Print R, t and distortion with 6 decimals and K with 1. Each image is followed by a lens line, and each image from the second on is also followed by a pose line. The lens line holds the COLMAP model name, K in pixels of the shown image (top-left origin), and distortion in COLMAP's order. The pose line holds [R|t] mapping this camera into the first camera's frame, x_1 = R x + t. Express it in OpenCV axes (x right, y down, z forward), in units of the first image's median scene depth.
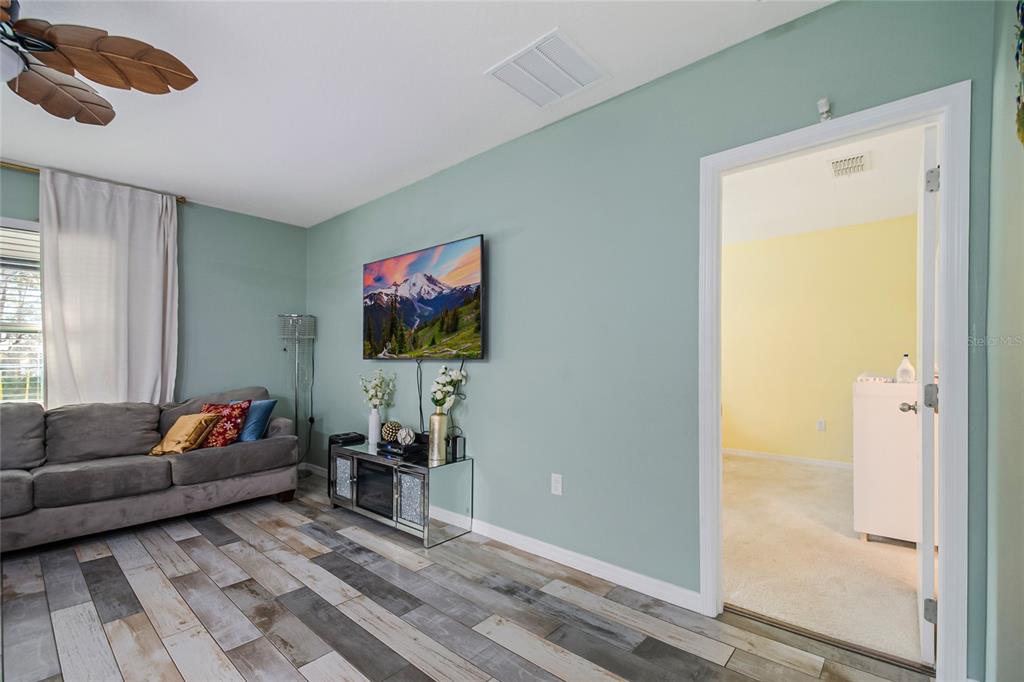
lens RADIAL K [[456.5, 0, 524.1], [0, 456.5, 346.1], [0, 0, 1]] dist [0.005029, -0.010674]
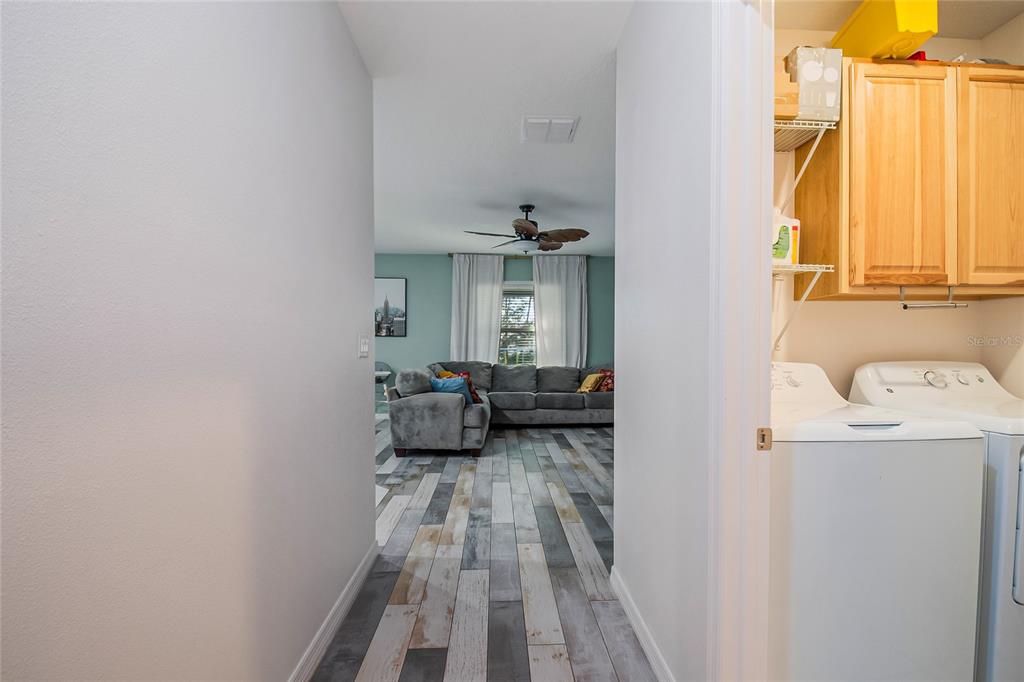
lens RADIAL K [[456.5, 0, 519.2], [0, 456.5, 348.6], [0, 0, 1]] dist [0.005029, -0.010674]
pose [[0.688345, 0.007515, -0.725345, 0.452223], [0.017168, 0.999497, 0.026647, -0.010123], [0.725180, -0.030795, 0.687870, -0.544489]]
